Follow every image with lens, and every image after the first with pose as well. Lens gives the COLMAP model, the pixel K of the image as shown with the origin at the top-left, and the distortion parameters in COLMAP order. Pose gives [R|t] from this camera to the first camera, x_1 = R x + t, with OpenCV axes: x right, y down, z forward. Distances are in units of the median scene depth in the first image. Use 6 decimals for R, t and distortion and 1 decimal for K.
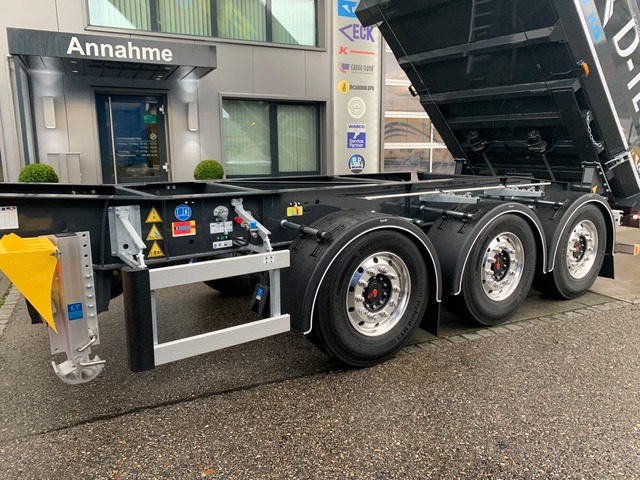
lens RADIAL K [[494.6, 0, 320.0], [0, 494.6, 240.0], [0, 0, 1]] dist [-0.000157, -0.003106]
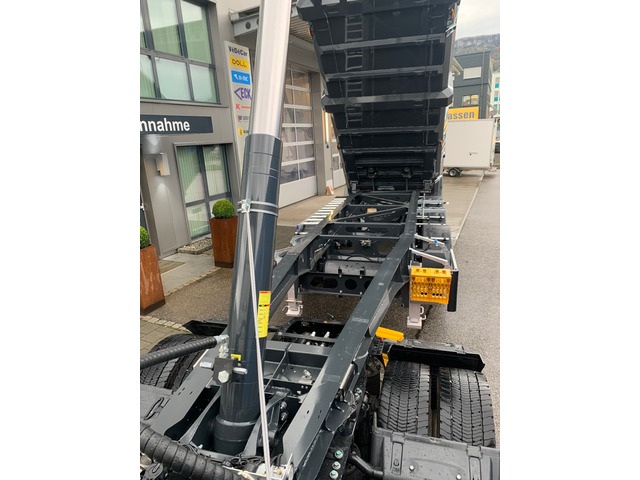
lens RADIAL K [[361.5, 0, 320.0], [0, 361.5, 240.0], [0, 0, 1]] dist [0.003947, 0.000000]
pose [[0.781026, -0.202794, 0.590654, -0.796005], [0.151980, 0.979094, 0.135195, -0.183818], [-0.605723, -0.015823, 0.795518, 0.015207]]
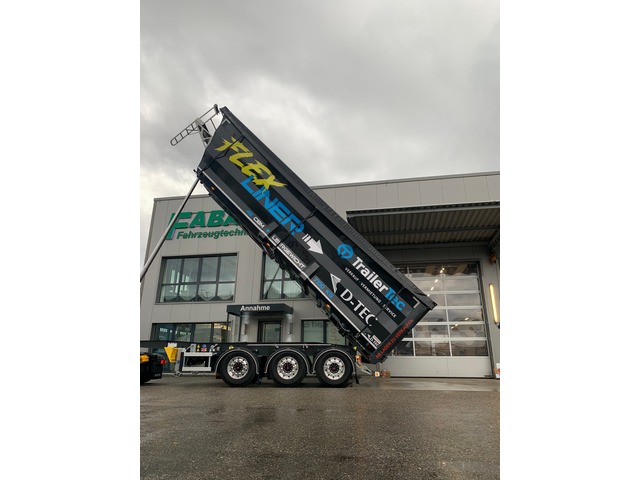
lens RADIAL K [[361.5, 0, 320.0], [0, 361.5, 240.0], [0, 0, 1]] dist [0.003947, 0.000000]
pose [[0.822195, -0.175232, -0.541561, 1.502448], [-0.104719, 0.888627, -0.446516, 0.265998], [0.559490, 0.423835, 0.712275, -0.722984]]
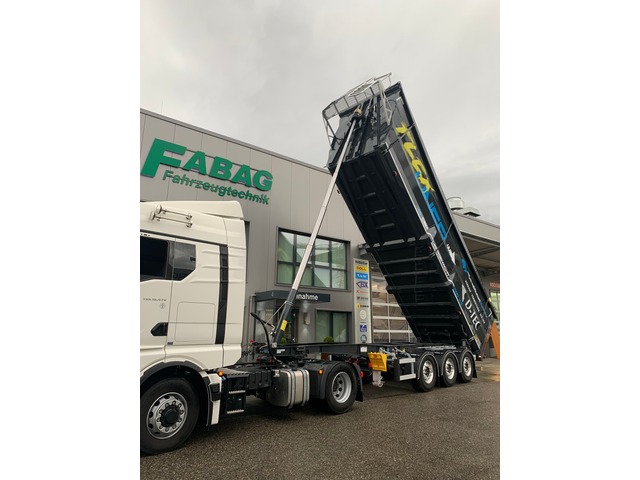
lens RADIAL K [[361.5, 0, 320.0], [0, 361.5, 240.0], [0, 0, 1]] dist [0.003947, 0.000000]
pose [[0.981711, 0.062973, 0.179660, -0.813133], [0.015637, 0.913846, -0.405760, 0.186797], [-0.189733, 0.401148, 0.896148, -1.159384]]
